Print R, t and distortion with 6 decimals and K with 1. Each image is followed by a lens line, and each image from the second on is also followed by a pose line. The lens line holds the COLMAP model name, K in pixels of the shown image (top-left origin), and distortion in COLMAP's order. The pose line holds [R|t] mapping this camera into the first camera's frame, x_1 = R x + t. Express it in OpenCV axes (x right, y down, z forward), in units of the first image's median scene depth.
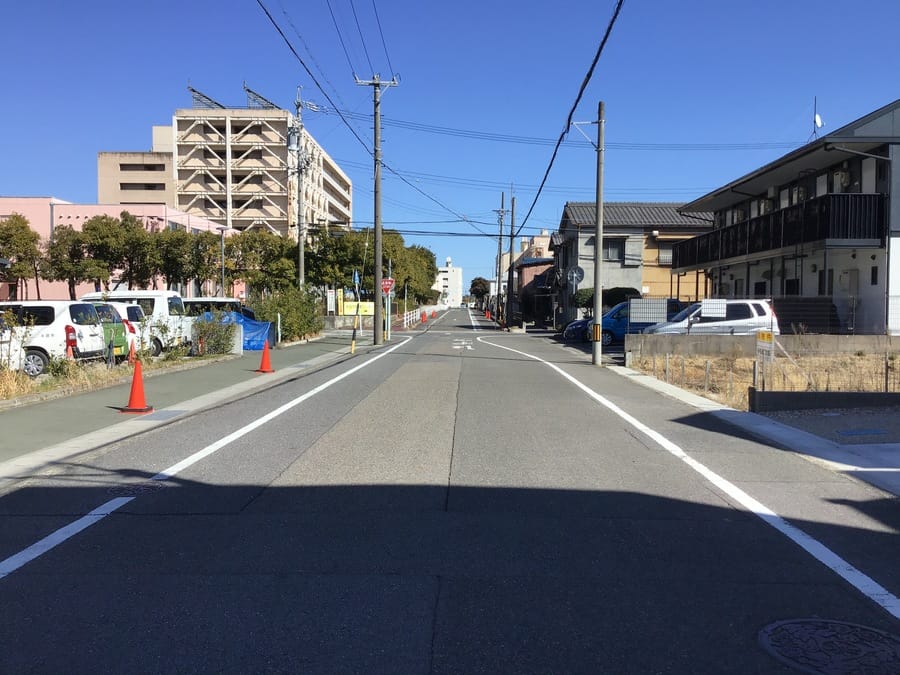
lens RADIAL K [[822.8, 0, 450.0], [0, 822.8, 337.5], [0, 0, 1]] dist [0.048642, -0.007152]
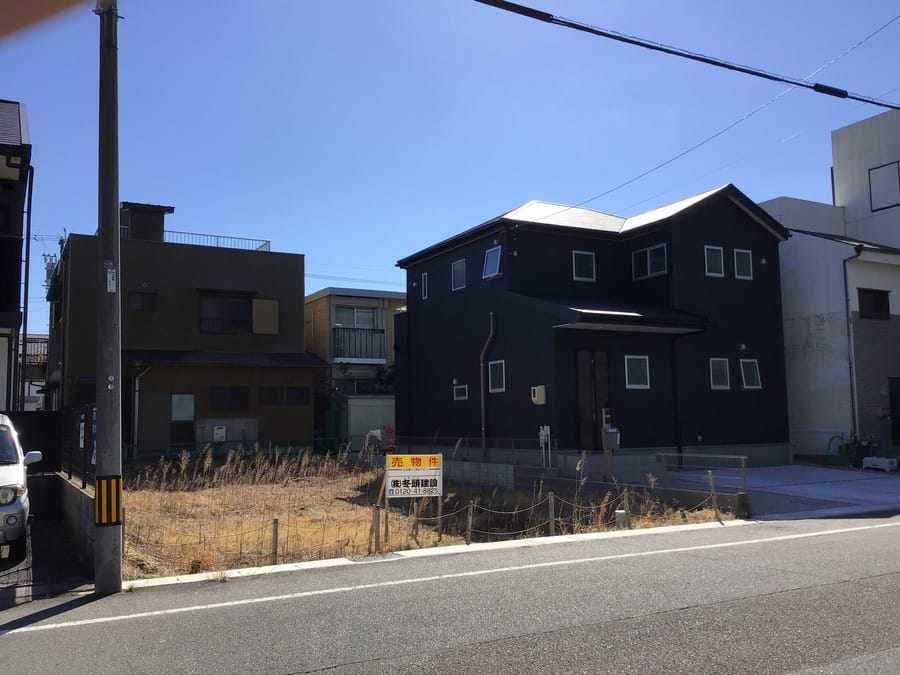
lens RADIAL K [[822.8, 0, 450.0], [0, 822.8, 337.5], [0, 0, 1]] dist [0.048642, -0.007152]
pose [[-0.509191, 0.091505, 0.855775, -0.208004], [0.046970, 0.995805, -0.078531, -0.040455], [-0.859371, 0.000209, -0.511353, 1.042574]]
